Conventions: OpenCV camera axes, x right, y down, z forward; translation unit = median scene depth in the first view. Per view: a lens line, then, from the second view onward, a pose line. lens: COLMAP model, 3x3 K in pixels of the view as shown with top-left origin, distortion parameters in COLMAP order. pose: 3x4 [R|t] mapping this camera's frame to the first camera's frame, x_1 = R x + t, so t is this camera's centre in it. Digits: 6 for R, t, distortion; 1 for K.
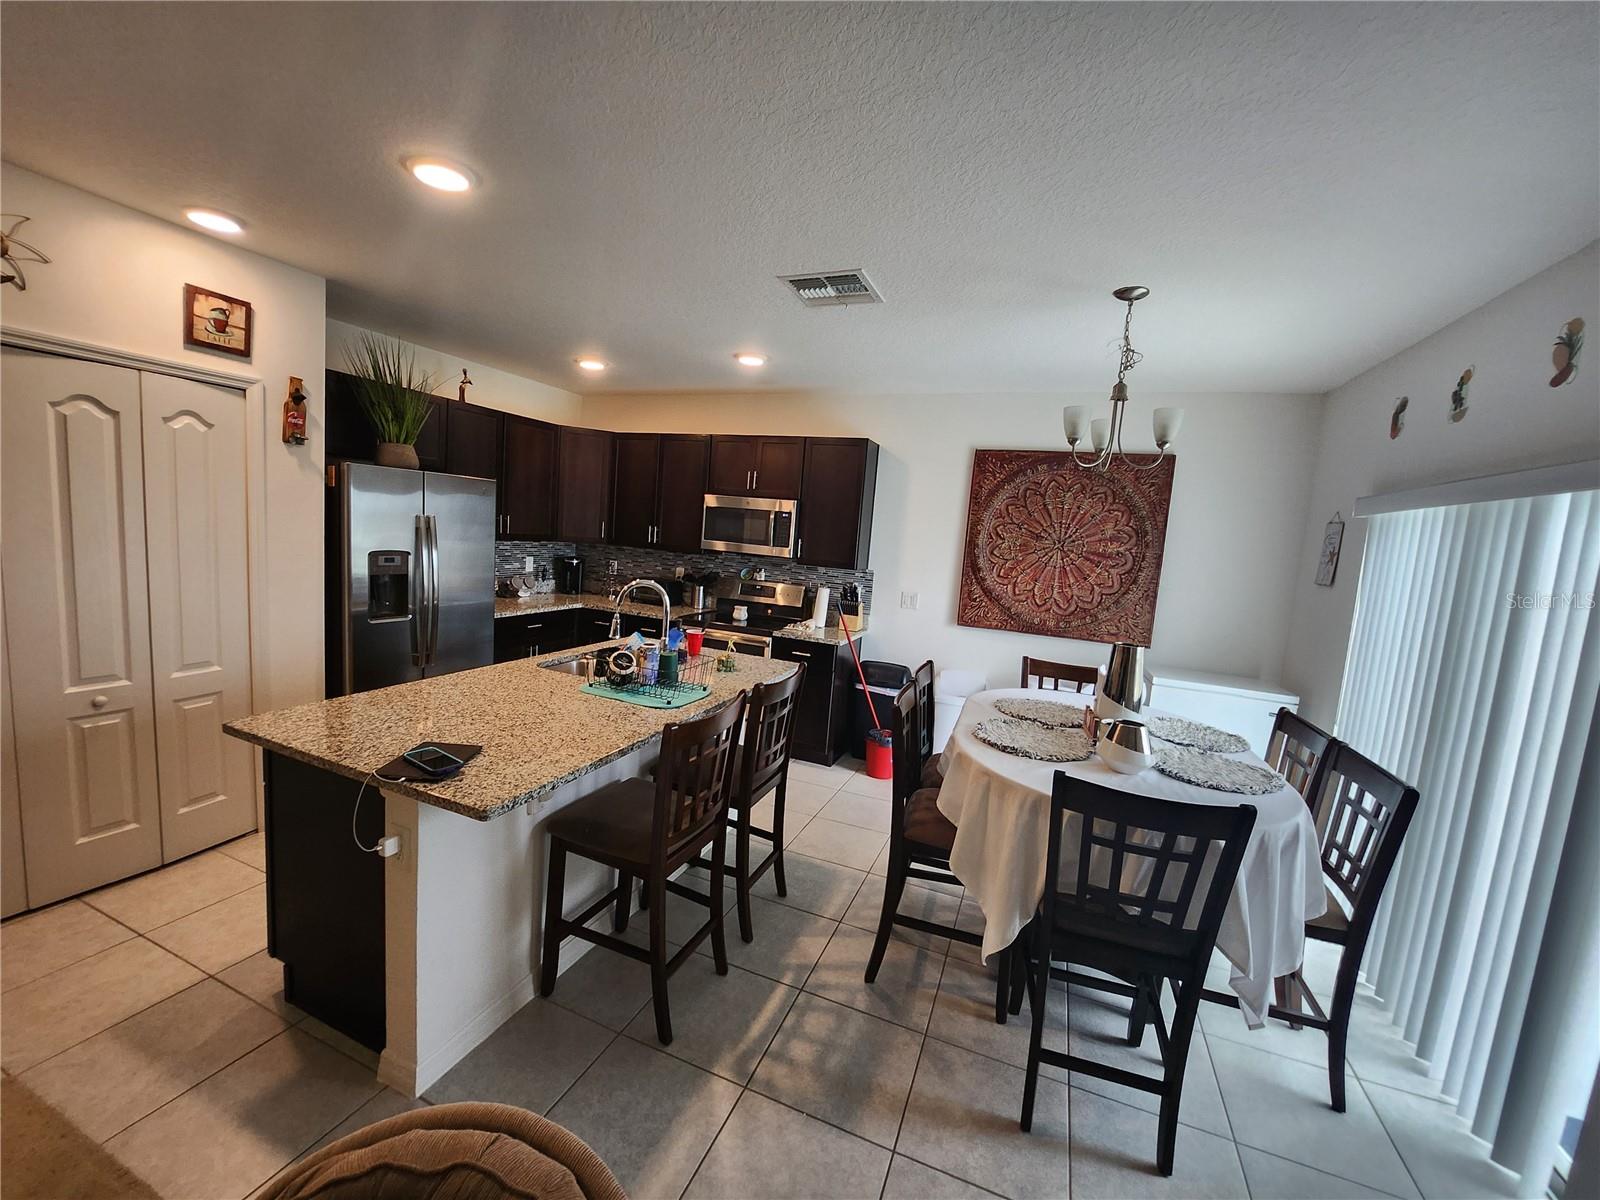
lens RADIAL K [[631.8, 0, 802.0], [0, 631.8, 600.9], [0, 0, 1]] dist [-0.020451, 0.000427]
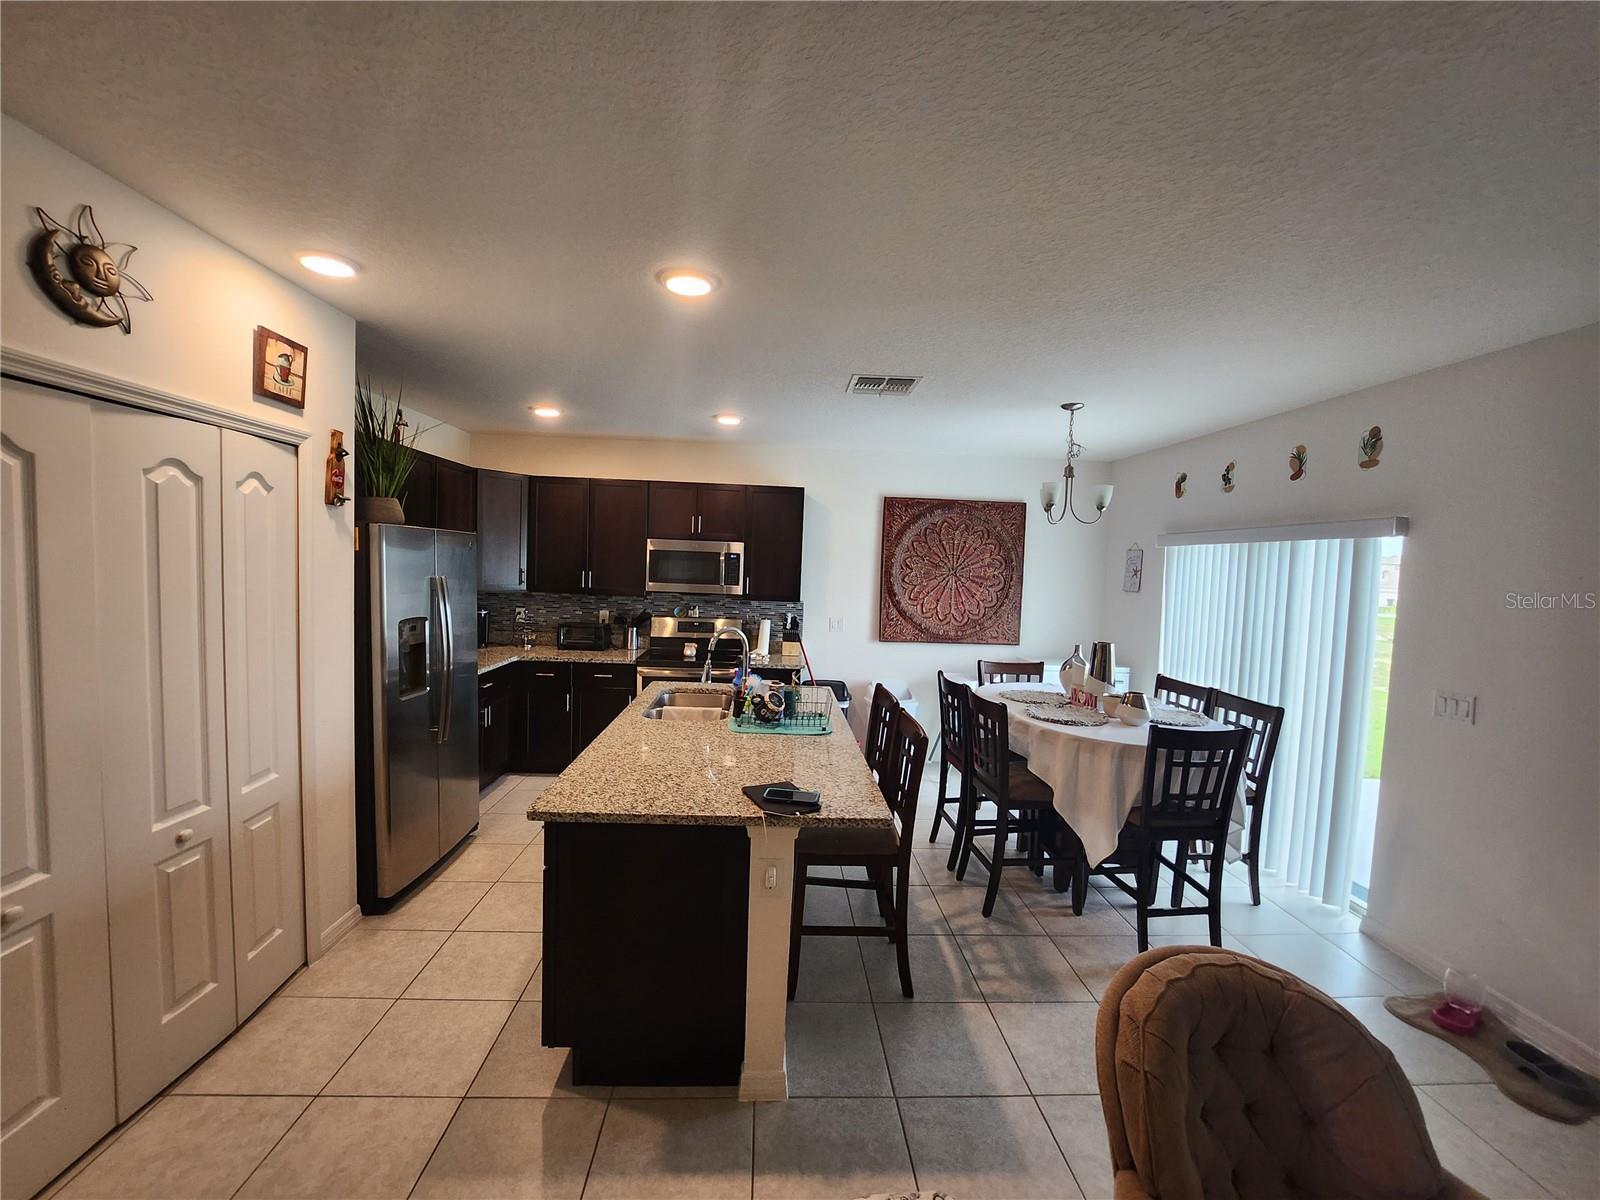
lens RADIAL K [[631.8, 0, 796.4], [0, 631.8, 600.7], [0, 0, 1]] dist [-0.020451, 0.000427]
pose [[0.910601, -0.067594, 0.407722, -0.619440], [0.080633, 0.996633, -0.014856, -0.055951], [-0.405345, 0.046404, 0.912985, -0.060602]]
